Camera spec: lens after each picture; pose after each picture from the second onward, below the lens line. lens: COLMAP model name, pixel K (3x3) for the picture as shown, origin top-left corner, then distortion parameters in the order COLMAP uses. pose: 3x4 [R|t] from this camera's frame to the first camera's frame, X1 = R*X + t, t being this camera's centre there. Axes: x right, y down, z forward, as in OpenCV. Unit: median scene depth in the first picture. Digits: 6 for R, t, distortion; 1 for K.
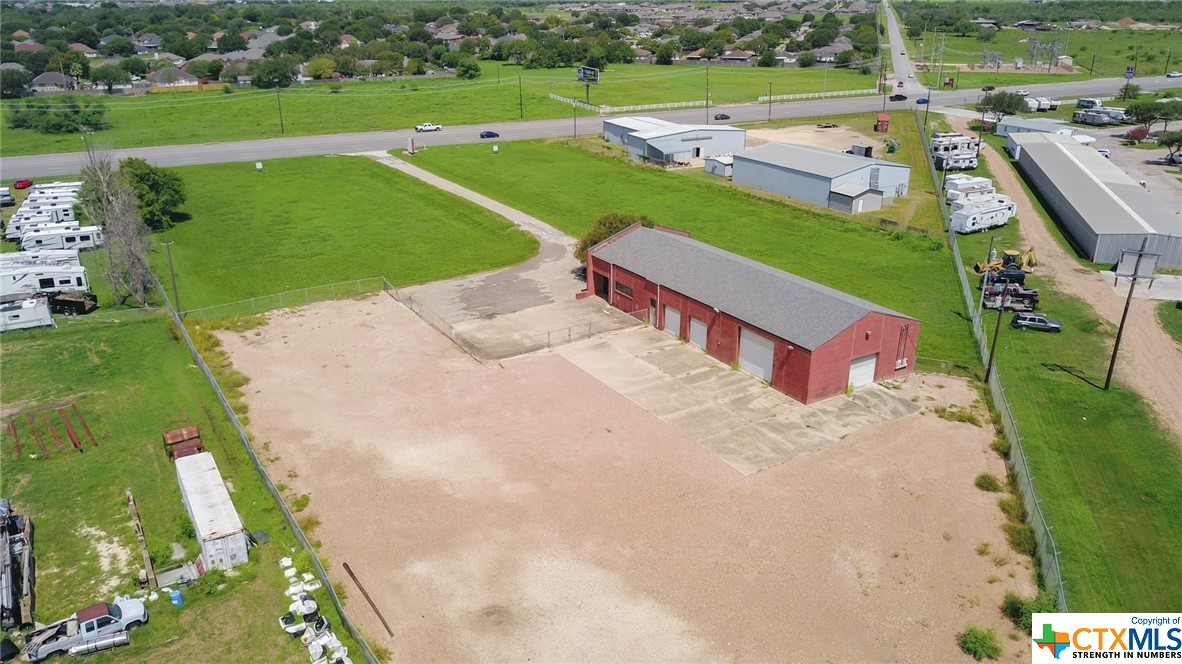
lens RADIAL K [[934.8, 0, 576.8], [0, 934.8, 335.3], [0, 0, 1]] dist [0.007064, 0.008430]
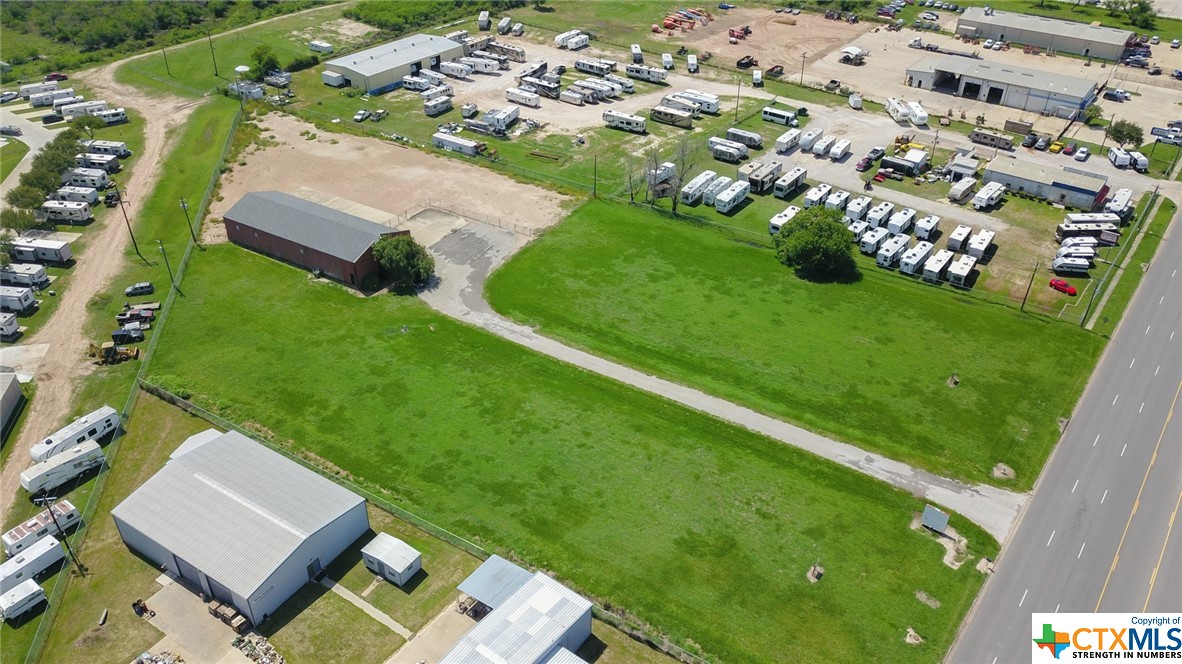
lens RADIAL K [[903.5, 0, 591.0], [0, 903.5, 332.0], [0, 0, 1]] dist [0.007589, -0.001526]
pose [[-0.885961, 0.253646, -0.388249, 0.398695], [-0.172058, 0.597652, 0.783076, -1.303108], [0.430662, 0.760576, -0.485855, 2.072027]]
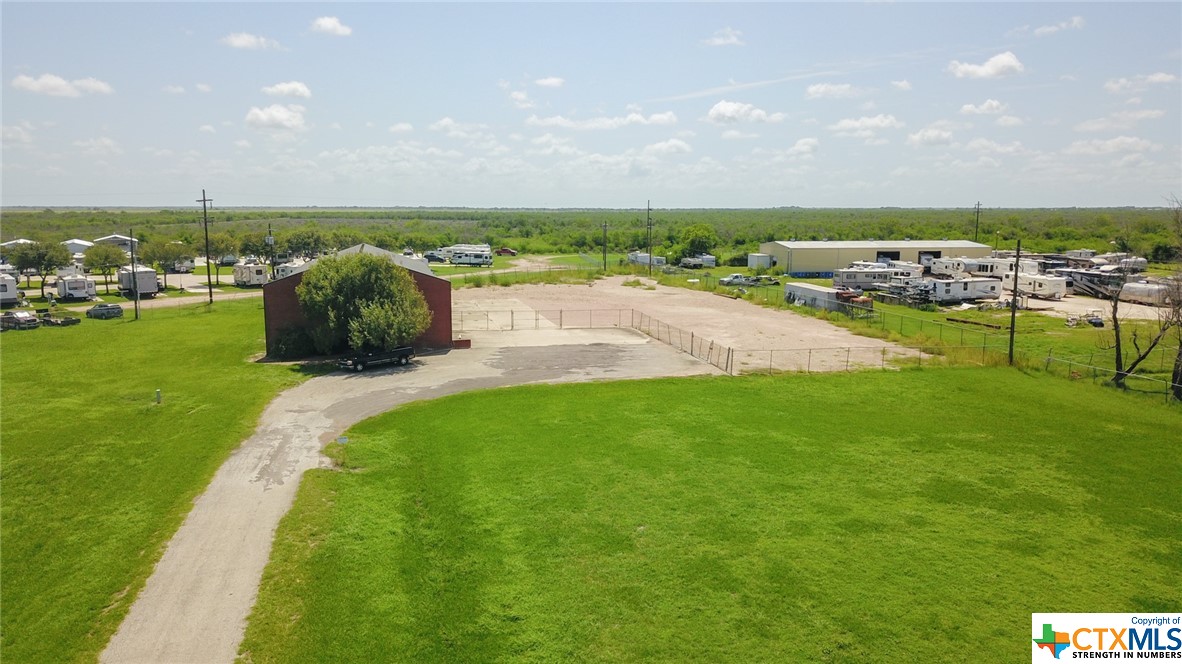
lens RADIAL K [[937.7, 0, 592.5], [0, 937.7, 306.9], [0, 0, 1]] dist [0.028507, -0.059936]
pose [[-0.953877, -0.040143, 0.297503, -0.319115], [0.097160, 0.896396, 0.432474, -0.387657], [-0.284041, 0.441432, -0.851151, 1.626821]]
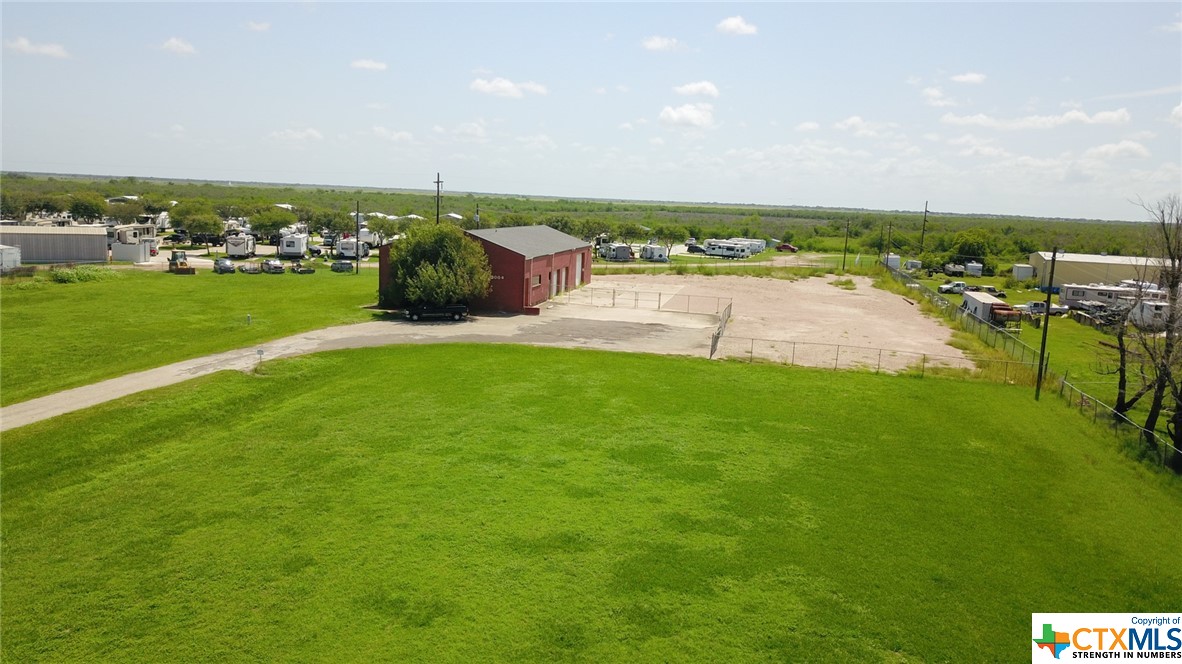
lens RADIAL K [[934.8, 0, 576.8], [0, 934.8, 335.3], [0, 0, 1]] dist [0.007064, 0.008430]
pose [[-0.726355, -0.138811, 0.673157, -0.604168], [0.194116, 0.898092, 0.394651, -0.353735], [-0.659339, 0.417327, -0.625388, 1.543692]]
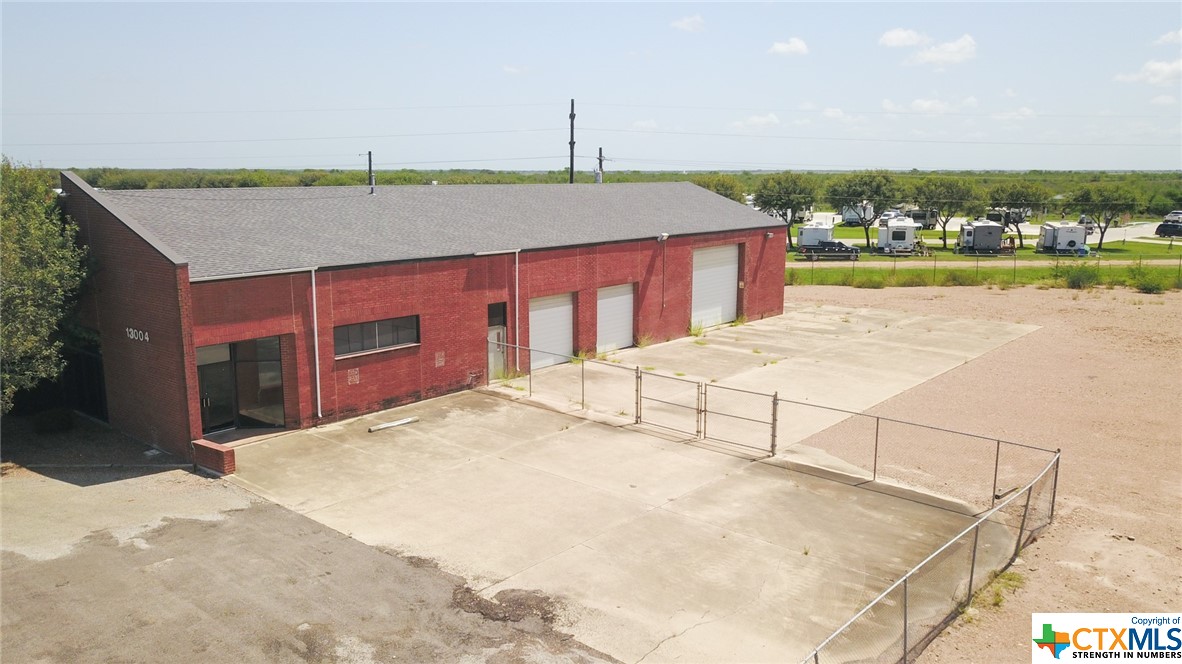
lens RADIAL K [[934.8, 0, 576.8], [0, 934.8, 335.3], [0, 0, 1]] dist [0.007064, 0.008430]
pose [[-0.325273, -0.170626, 0.930099, -0.246800], [0.327860, 0.902226, 0.280172, -0.109587], [-0.886964, 0.396074, -0.237529, 0.985409]]
